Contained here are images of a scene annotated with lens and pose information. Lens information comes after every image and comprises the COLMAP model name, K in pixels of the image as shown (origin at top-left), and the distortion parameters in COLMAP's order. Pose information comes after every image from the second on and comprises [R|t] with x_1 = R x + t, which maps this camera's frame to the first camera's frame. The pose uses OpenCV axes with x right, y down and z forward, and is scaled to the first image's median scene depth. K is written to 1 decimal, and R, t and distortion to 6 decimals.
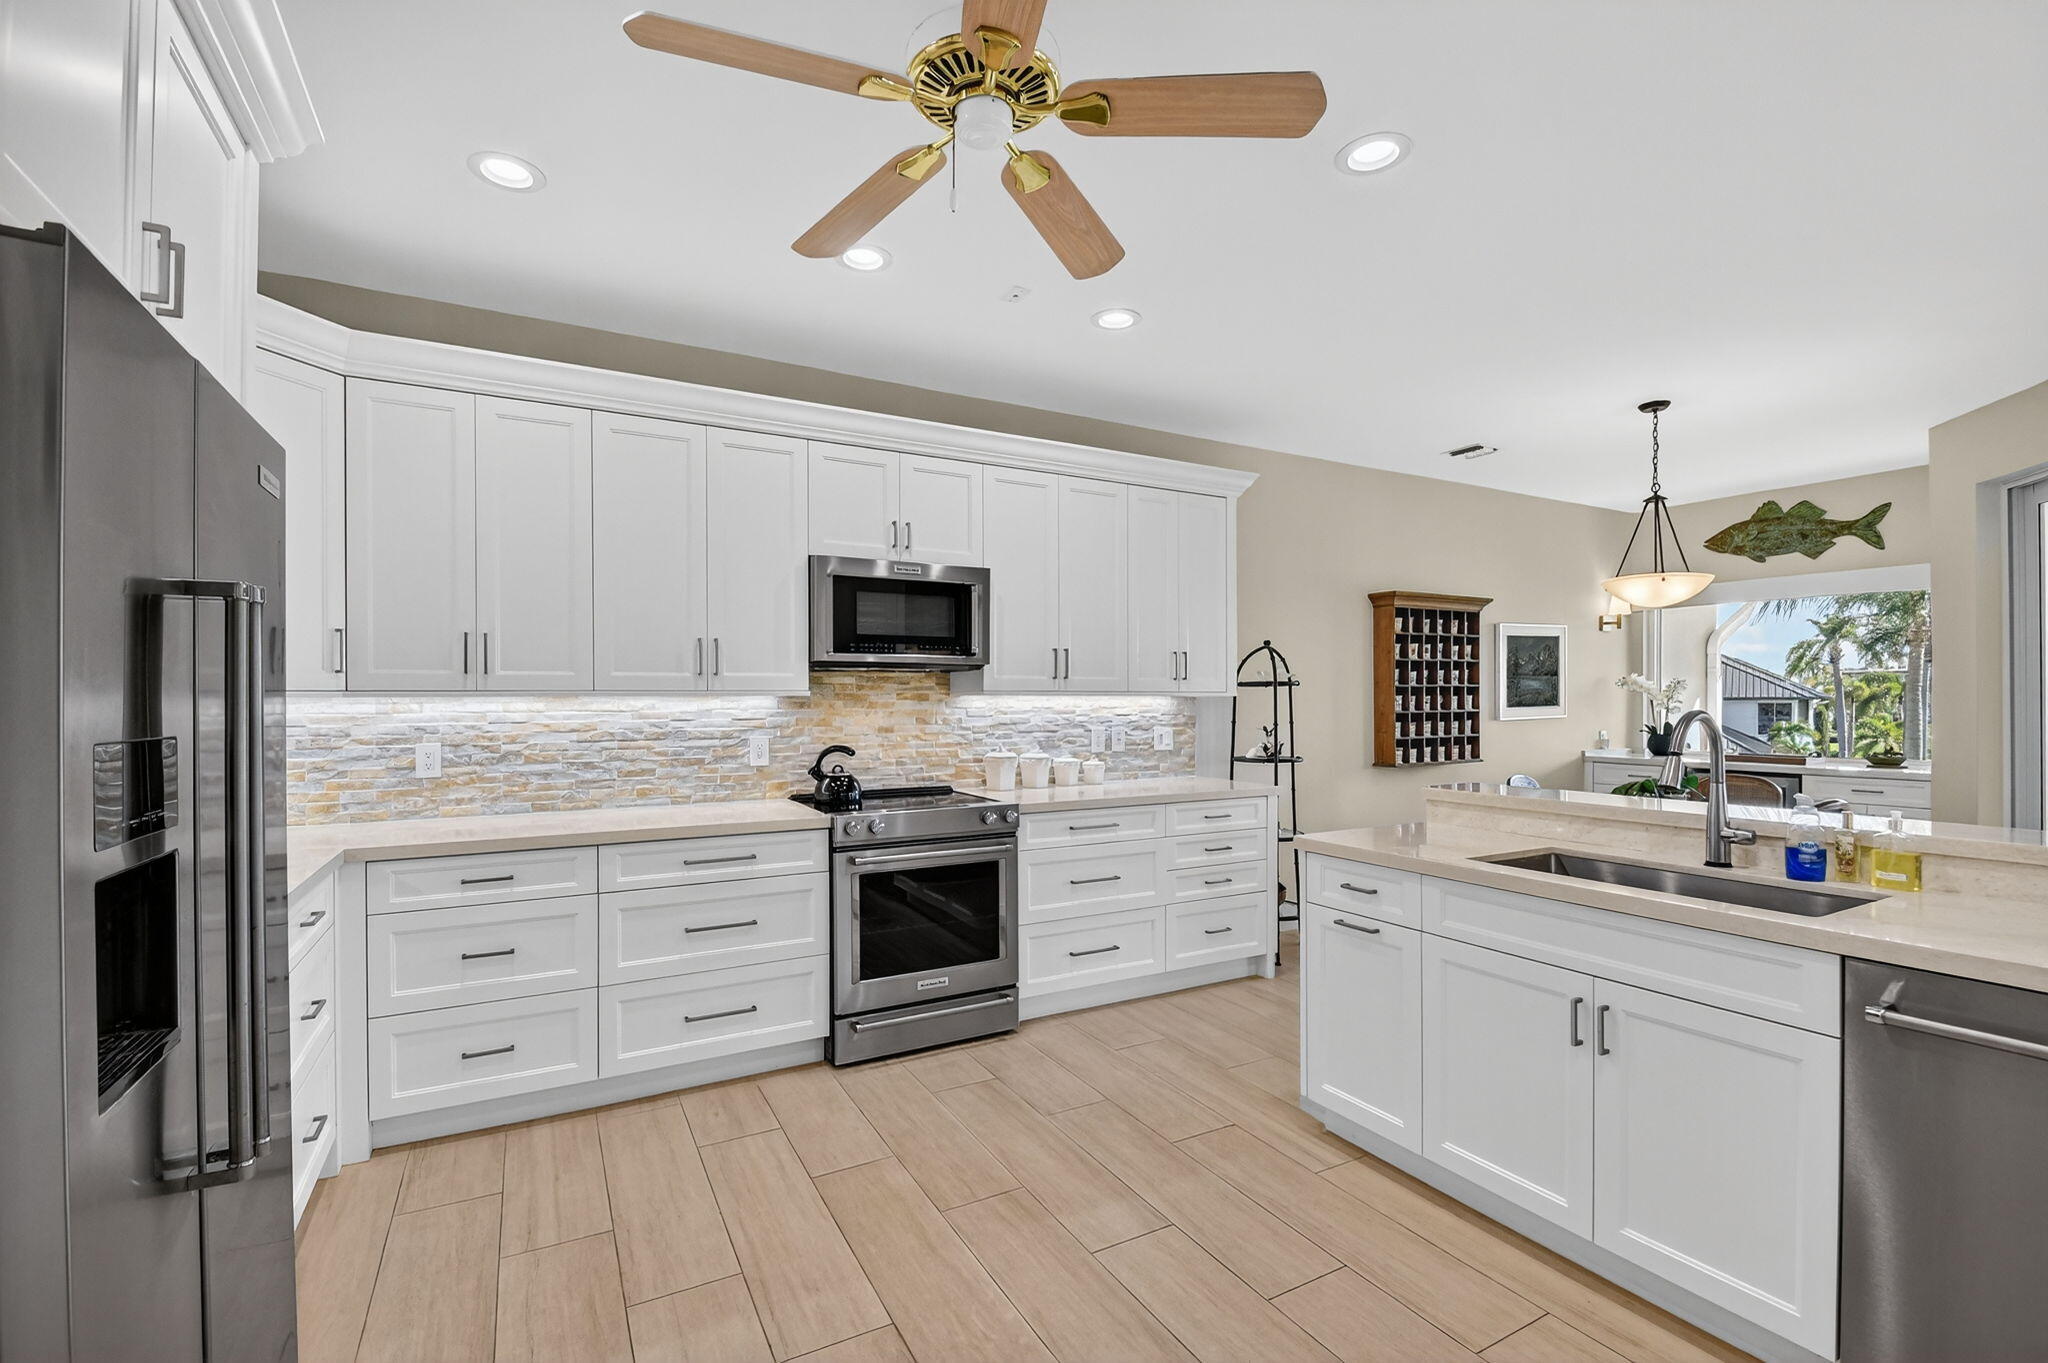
lens RADIAL K [[906.4, 0, 1024.4], [0, 906.4, 698.8], [0, 0, 1]] dist [-0.004667, -0.003105]
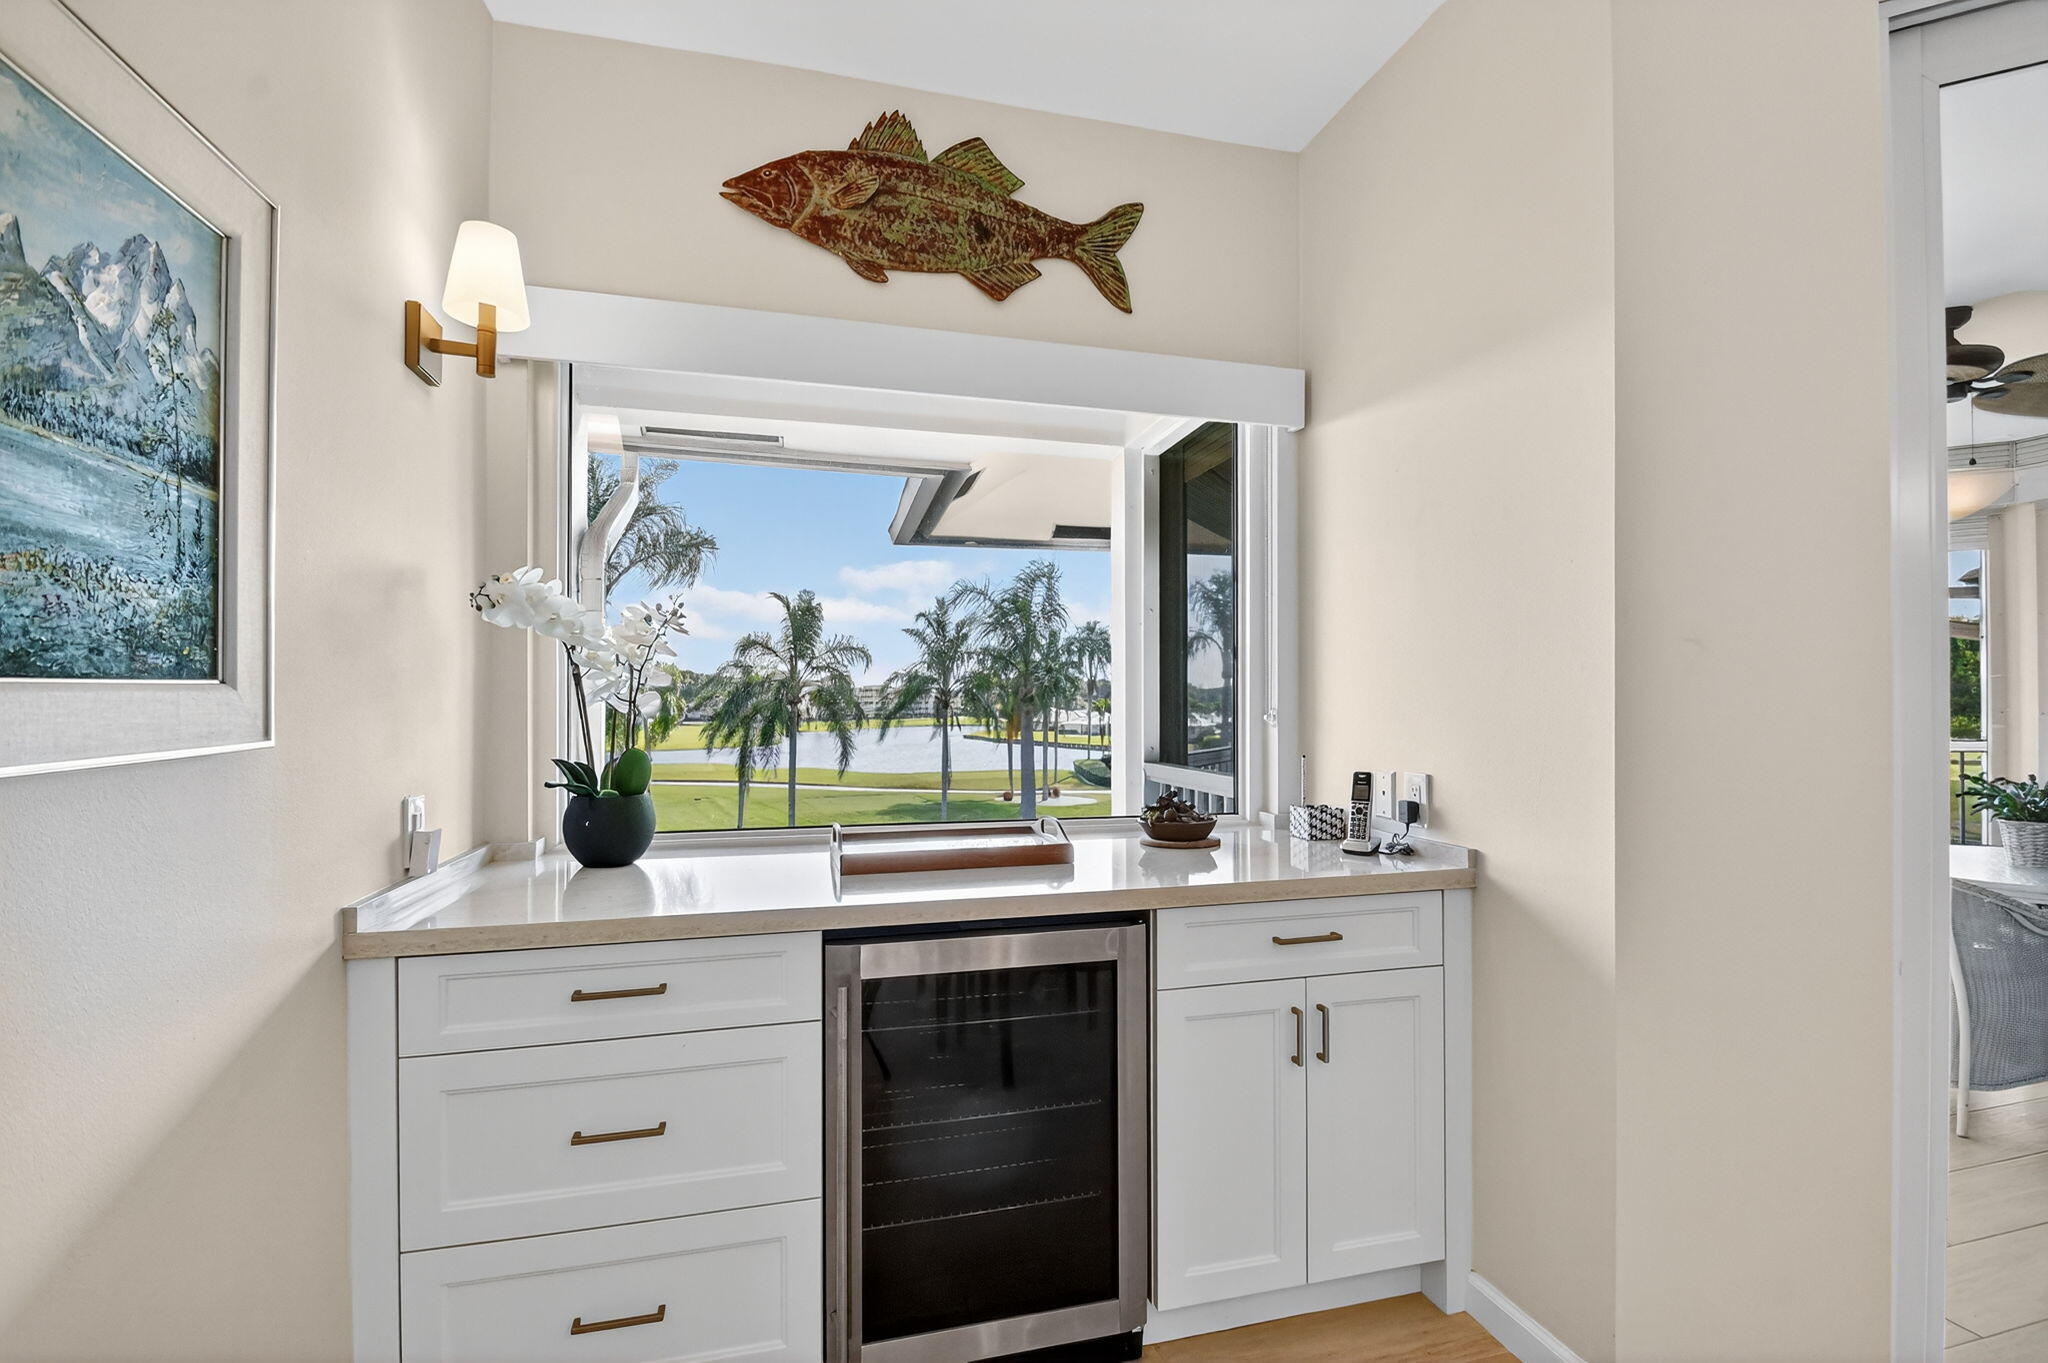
lens RADIAL K [[865.5, 0, 1021.2], [0, 865.5, 714.7], [0, 0, 1]] dist [-0.002023, -0.000157]
pose [[0.252608, -0.013430, 0.967476, 0.512814], [0.001489, 0.999908, 0.013492, 0.012197], [-0.967568, -0.001968, 0.252604, 0.875099]]
